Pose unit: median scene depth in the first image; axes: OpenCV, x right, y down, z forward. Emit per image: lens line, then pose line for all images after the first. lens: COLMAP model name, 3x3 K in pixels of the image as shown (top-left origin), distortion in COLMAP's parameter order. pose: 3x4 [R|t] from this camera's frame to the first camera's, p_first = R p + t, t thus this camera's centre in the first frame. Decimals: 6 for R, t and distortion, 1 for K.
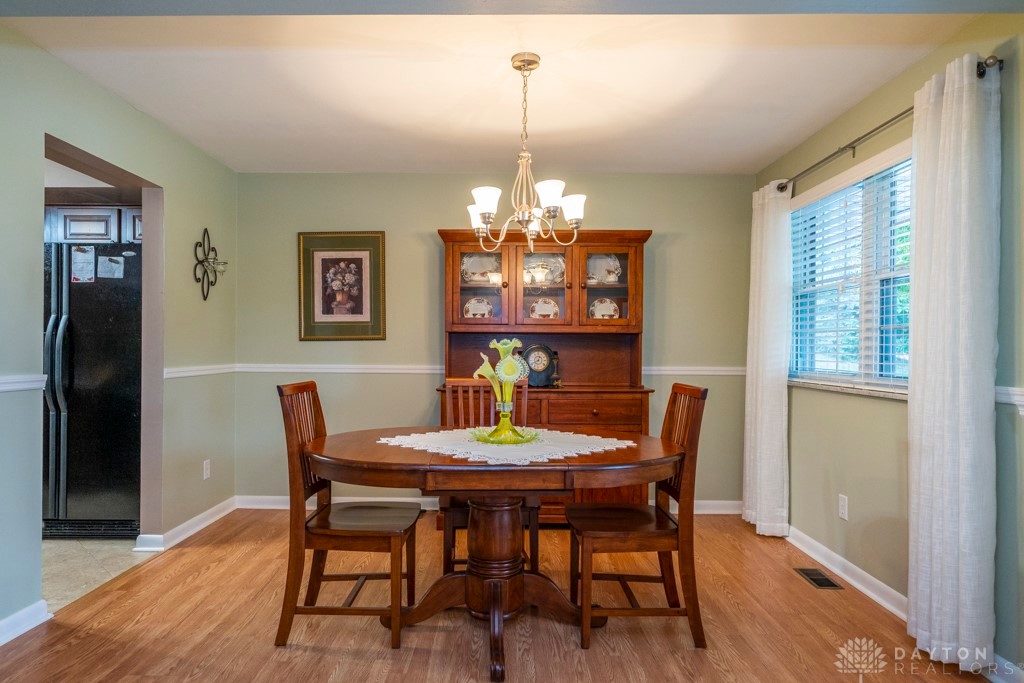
lens RADIAL K [[619.9, 0, 495.1], [0, 619.9, 351.3], [0, 0, 1]] dist [-0.000106, -0.000649]
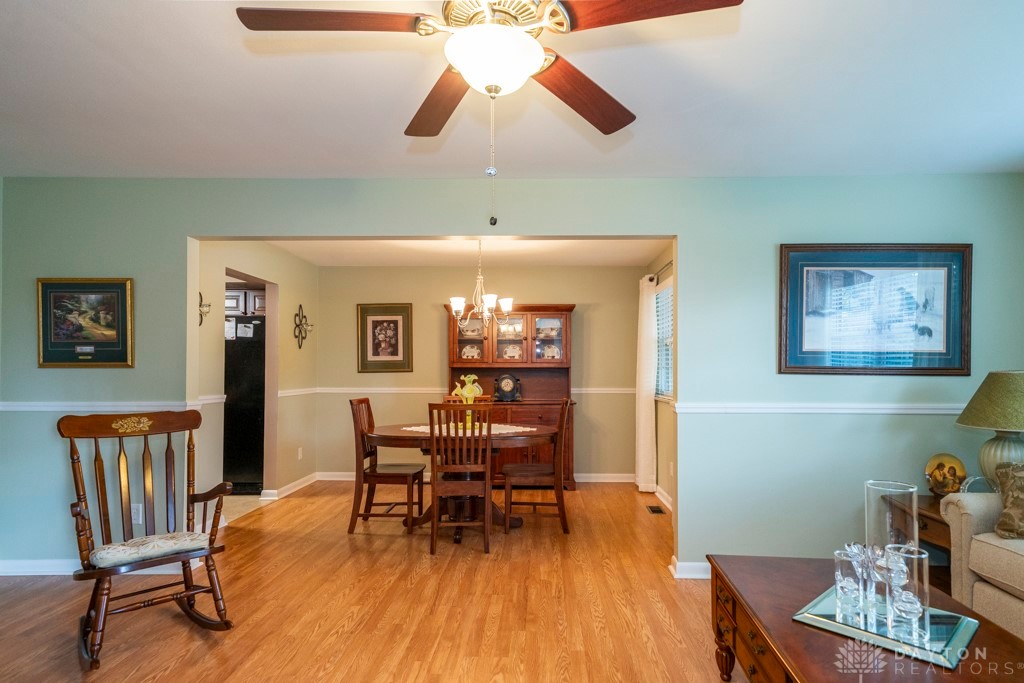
lens RADIAL K [[571.3, 0, 525.0], [0, 571.3, 361.9], [0, 0, 1]] dist [0.033870, 0.000976]
pose [[0.999935, -0.004474, -0.010441, 0.142722], [0.004276, 0.999814, -0.018830, -0.017716], [0.010524, 0.018784, 0.999768, -0.518265]]
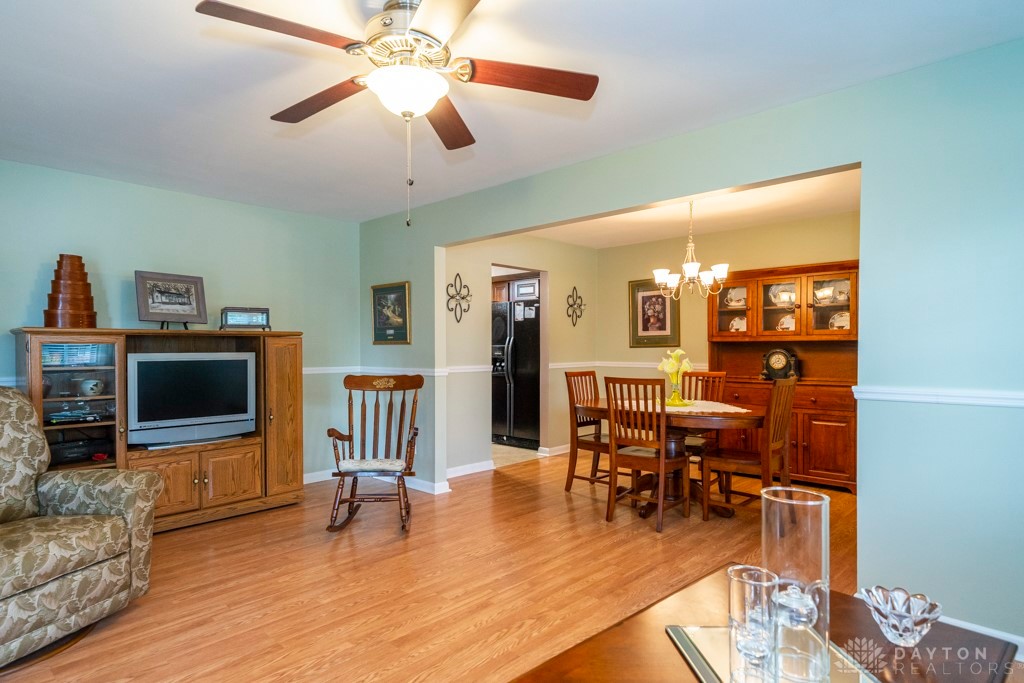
lens RADIAL K [[581.6, 0, 477.3], [0, 581.6, 353.4], [0, 0, 1]] dist [0.002111, 0.000443]
pose [[0.711065, -0.000677, -0.703125, 0.548469], [0.005238, 0.999977, 0.004335, -0.012568], [0.703106, -0.006765, 0.711053, -0.426316]]
